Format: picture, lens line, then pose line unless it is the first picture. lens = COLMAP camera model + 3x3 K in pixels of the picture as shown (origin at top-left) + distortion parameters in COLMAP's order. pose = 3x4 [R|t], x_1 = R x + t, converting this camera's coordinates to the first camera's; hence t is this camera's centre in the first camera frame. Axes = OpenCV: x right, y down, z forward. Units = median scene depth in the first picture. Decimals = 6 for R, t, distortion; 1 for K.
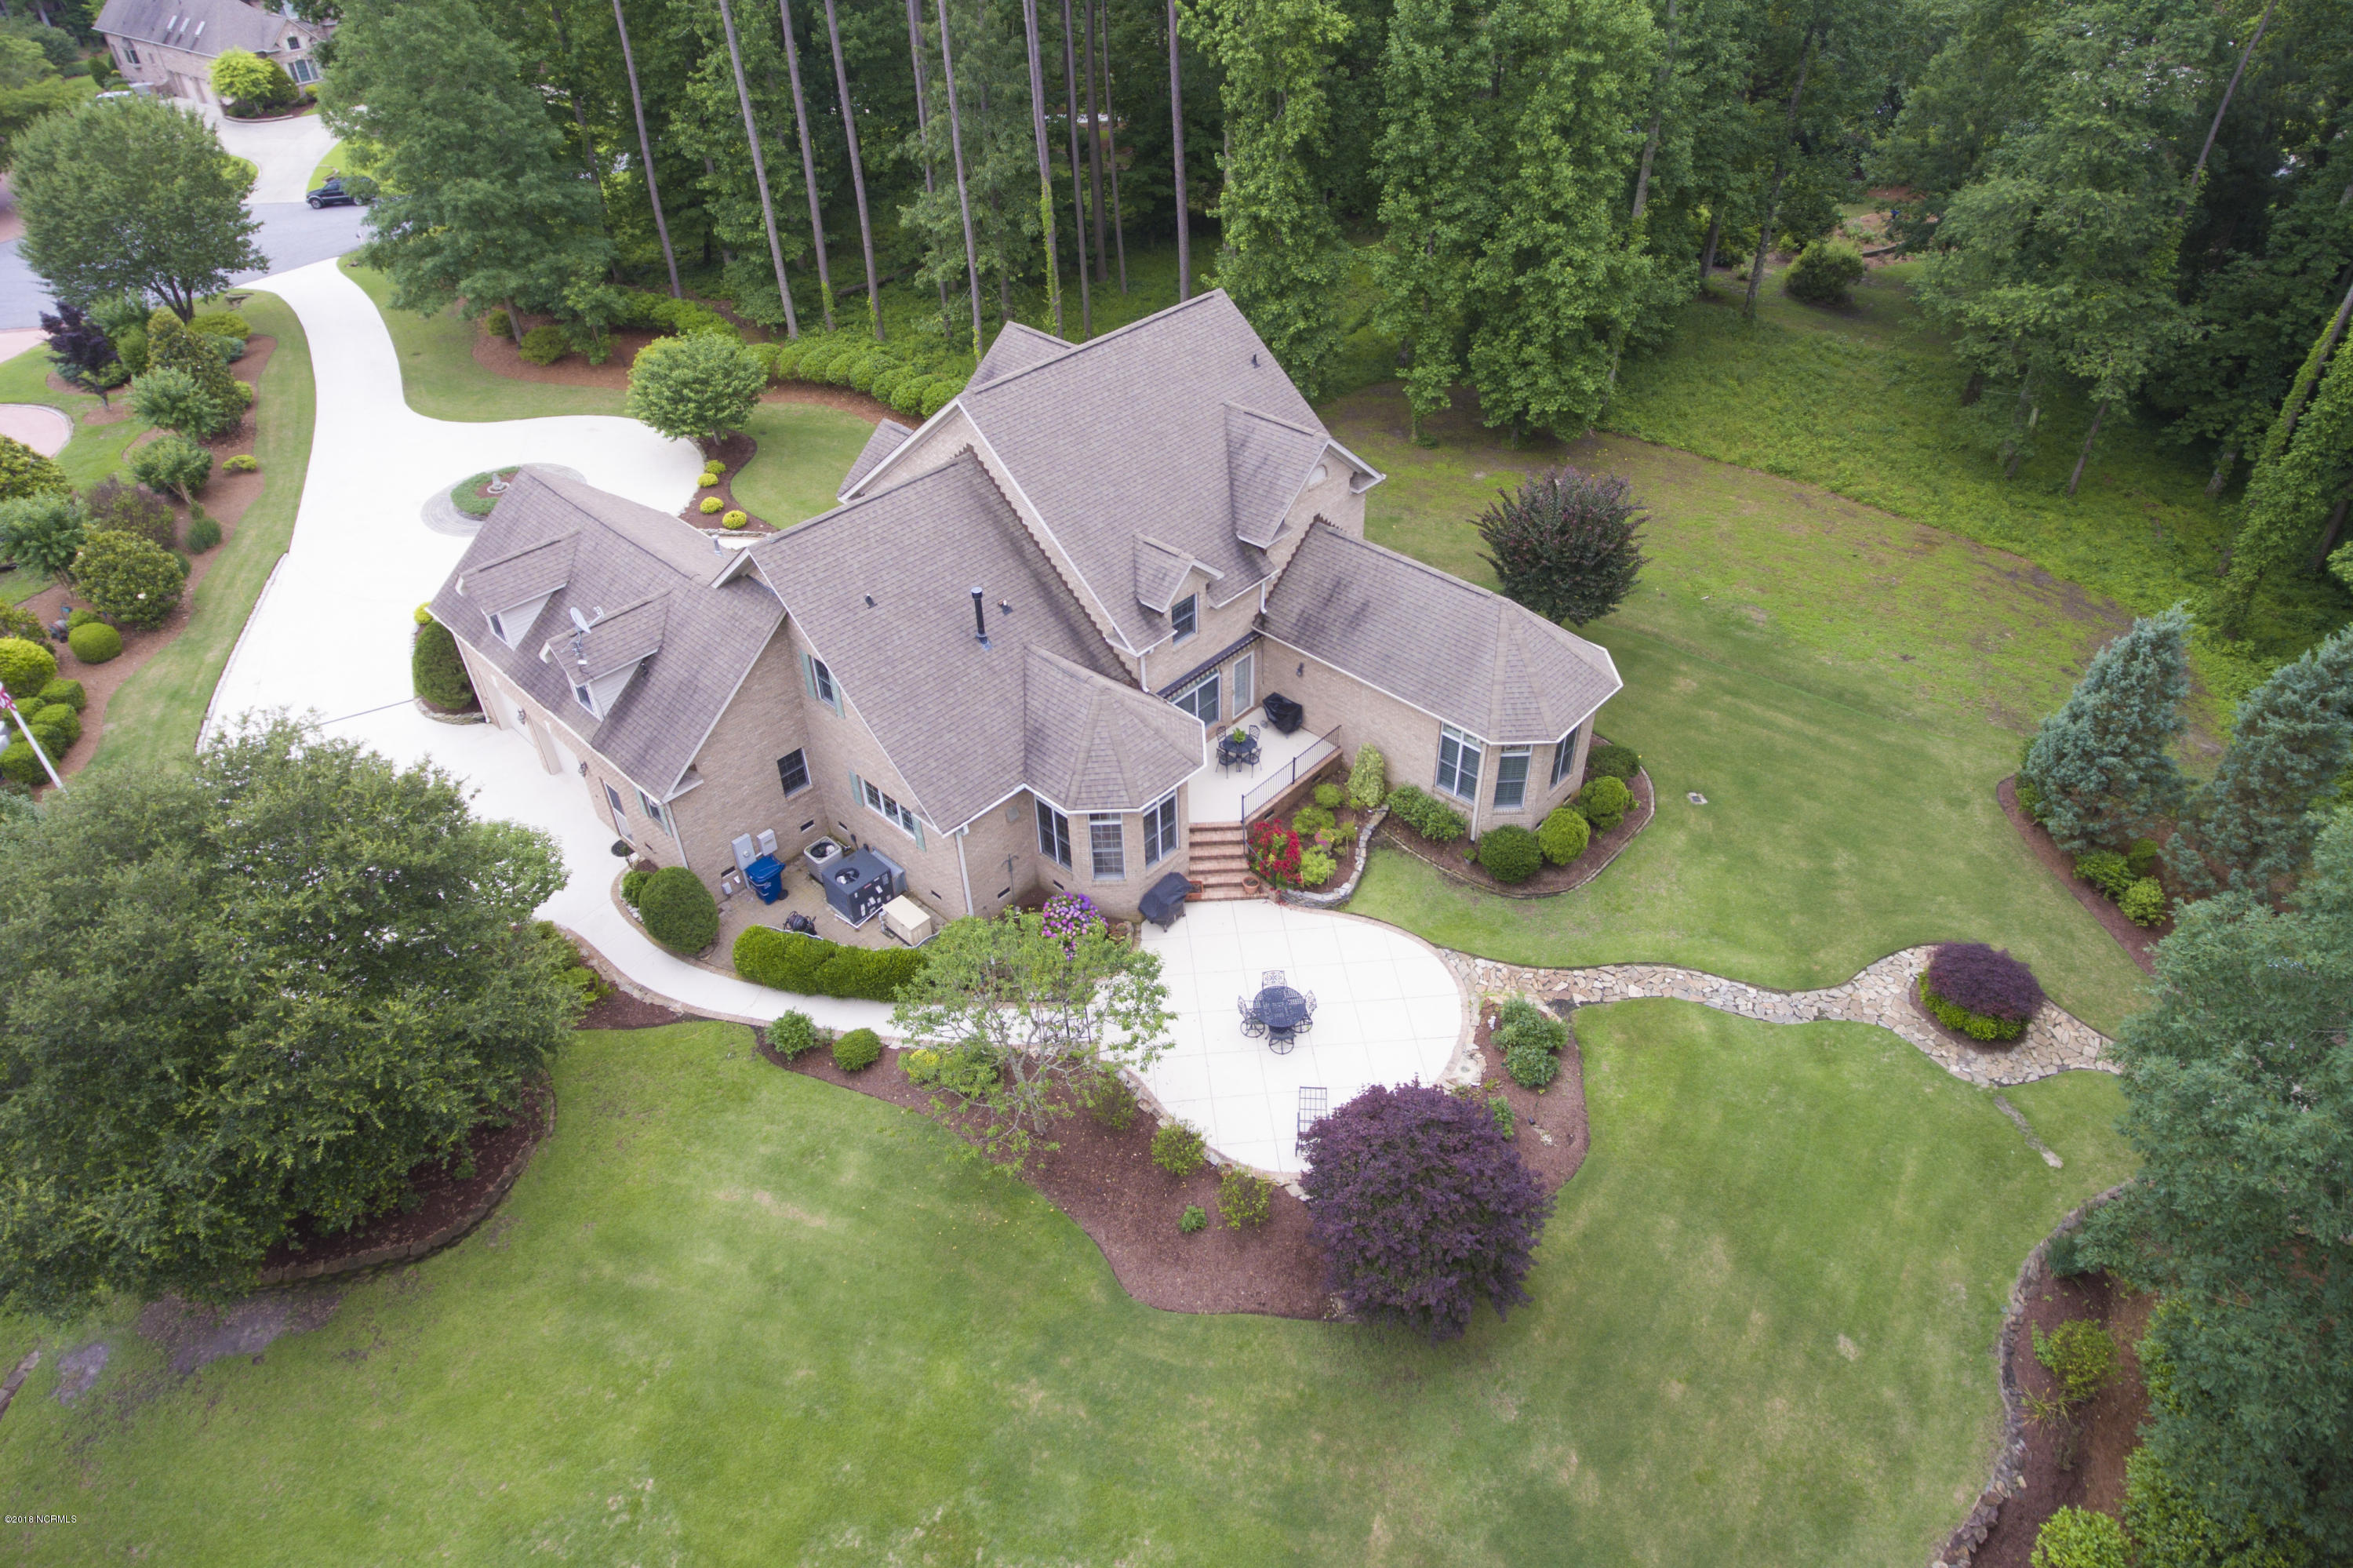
lens RADIAL K [[1417.5, 0, 1181.4], [0, 1417.5, 770.0], [0, 0, 1]] dist [-0.018017, -0.002068]
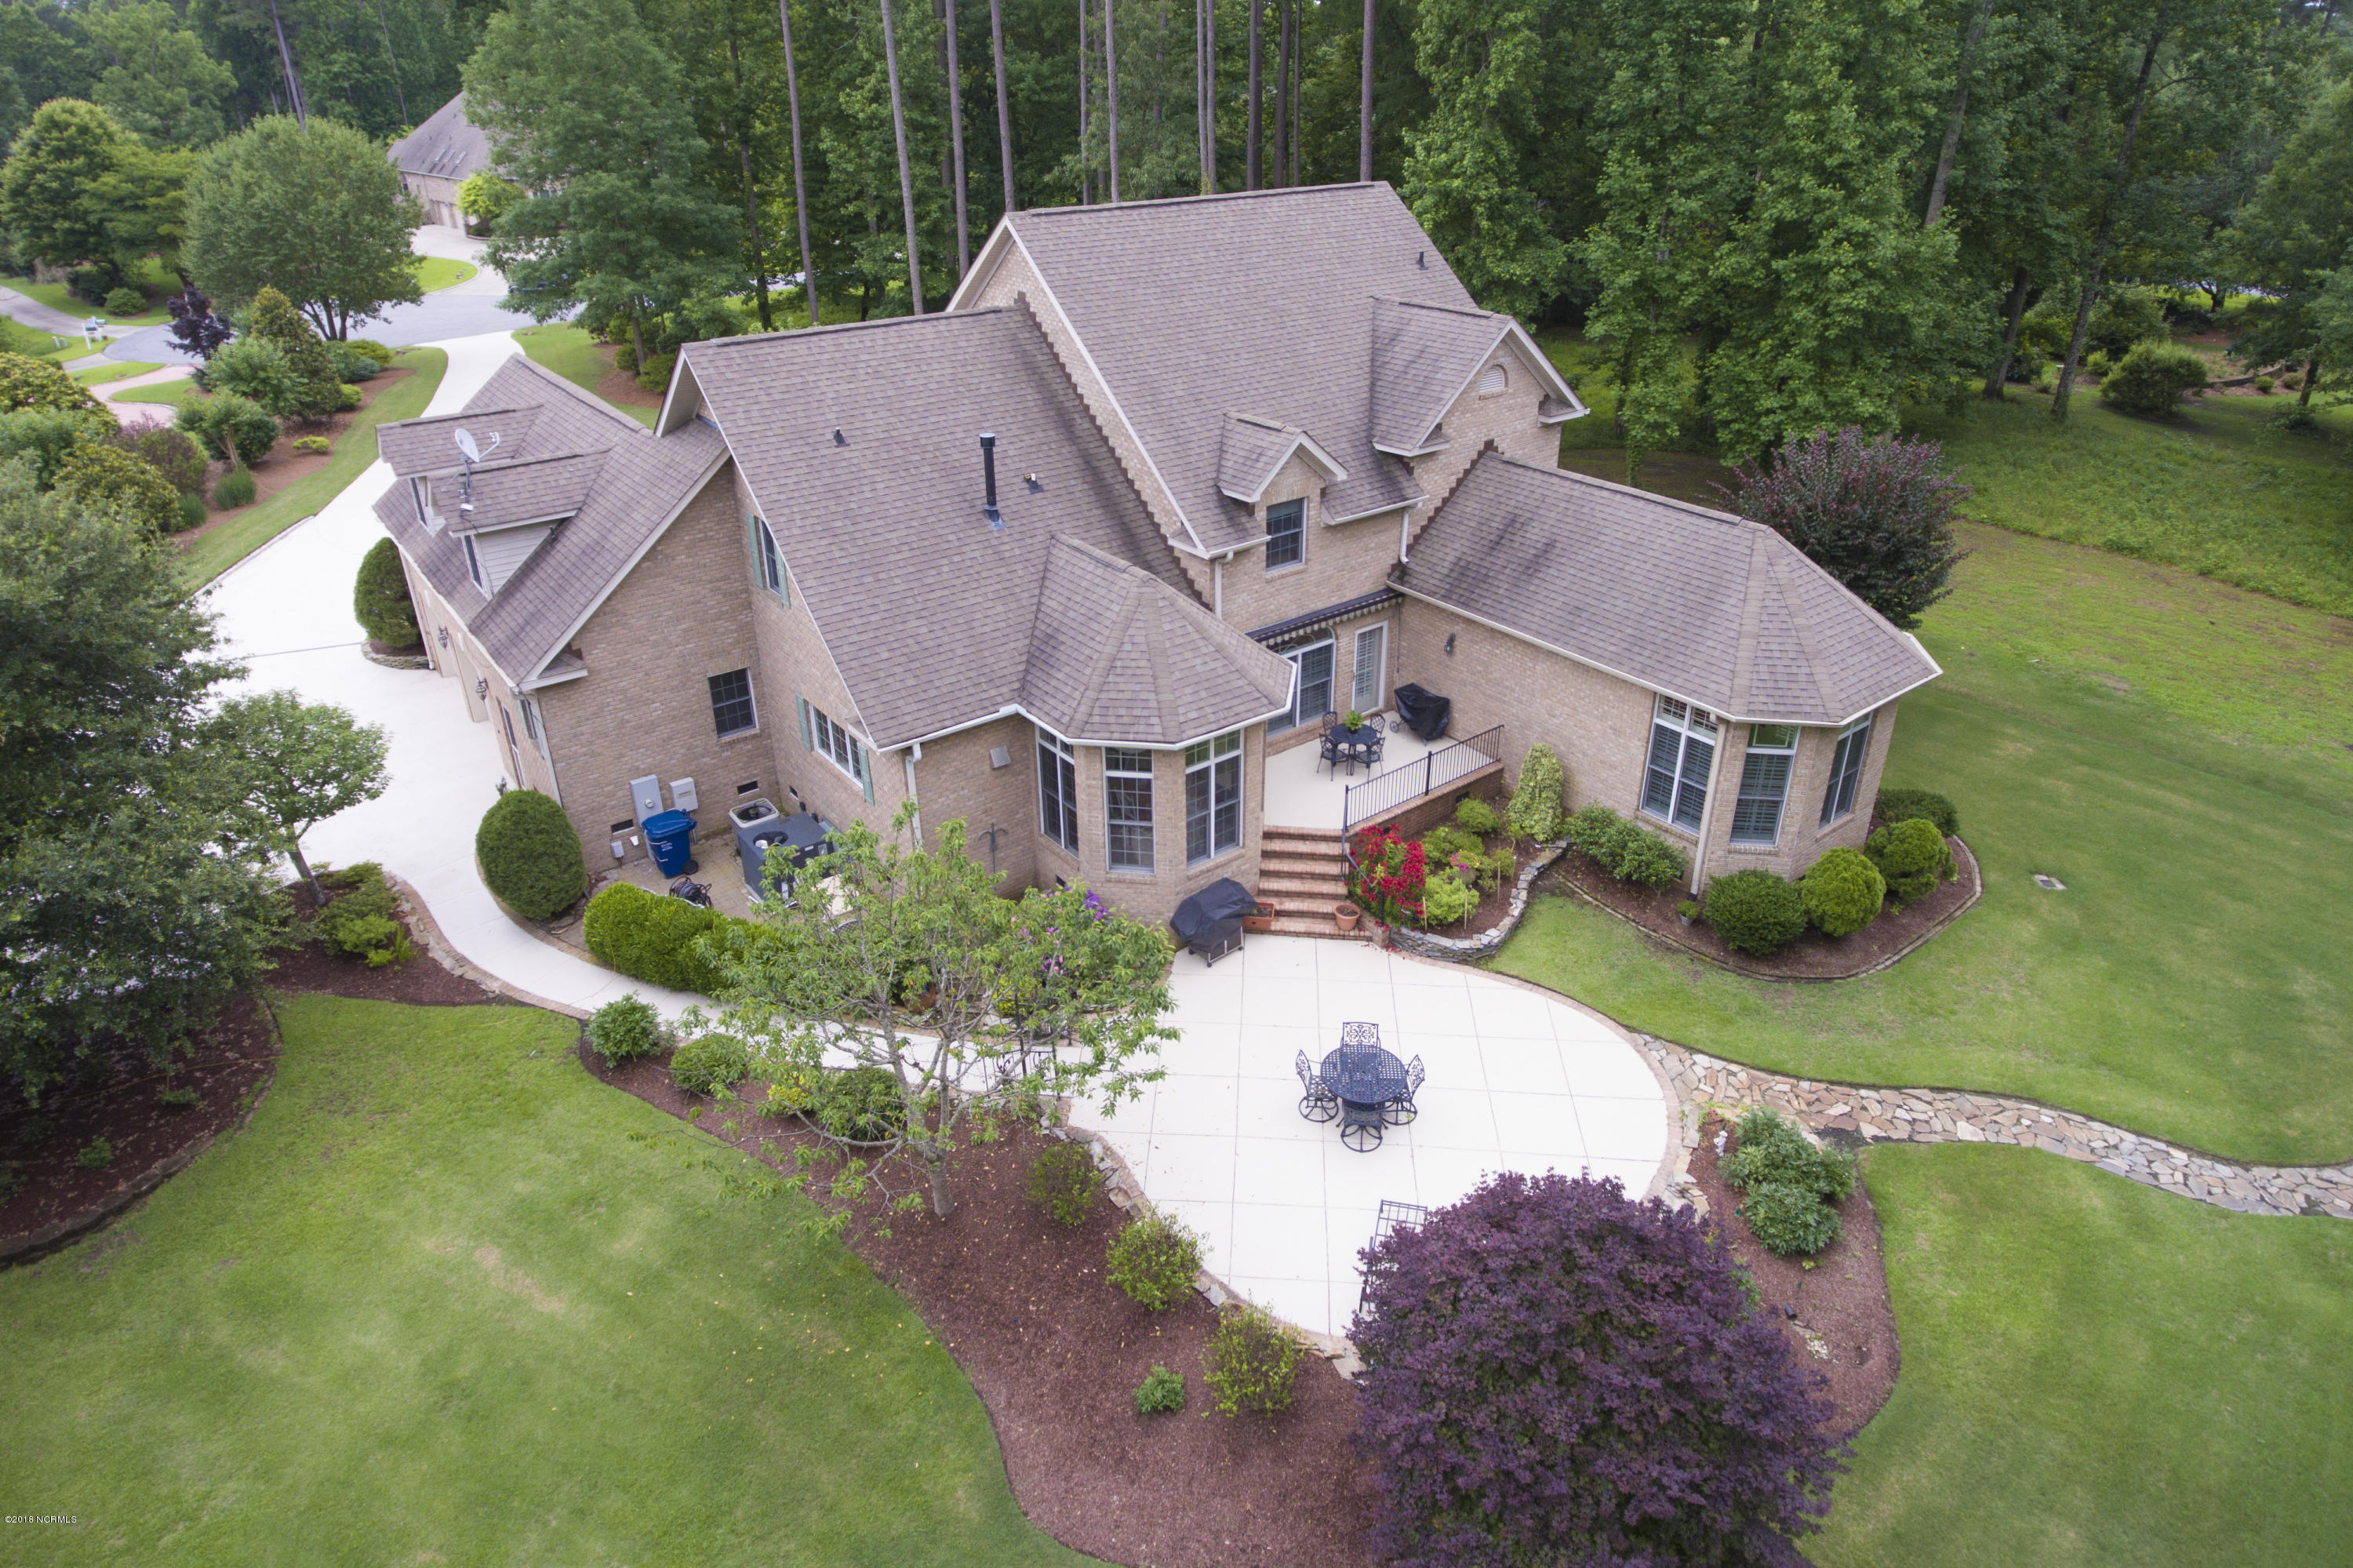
lens RADIAL K [[1417.5, 0, 1167.0], [0, 1417.5, 769.2], [0, 0, 1]] dist [-0.018017, -0.002068]
pose [[0.985318, 0.085004, -0.148061, 0.058818], [-0.111045, 0.977816, -0.177610, 0.141635], [0.129679, 0.191443, 0.972899, 0.329740]]
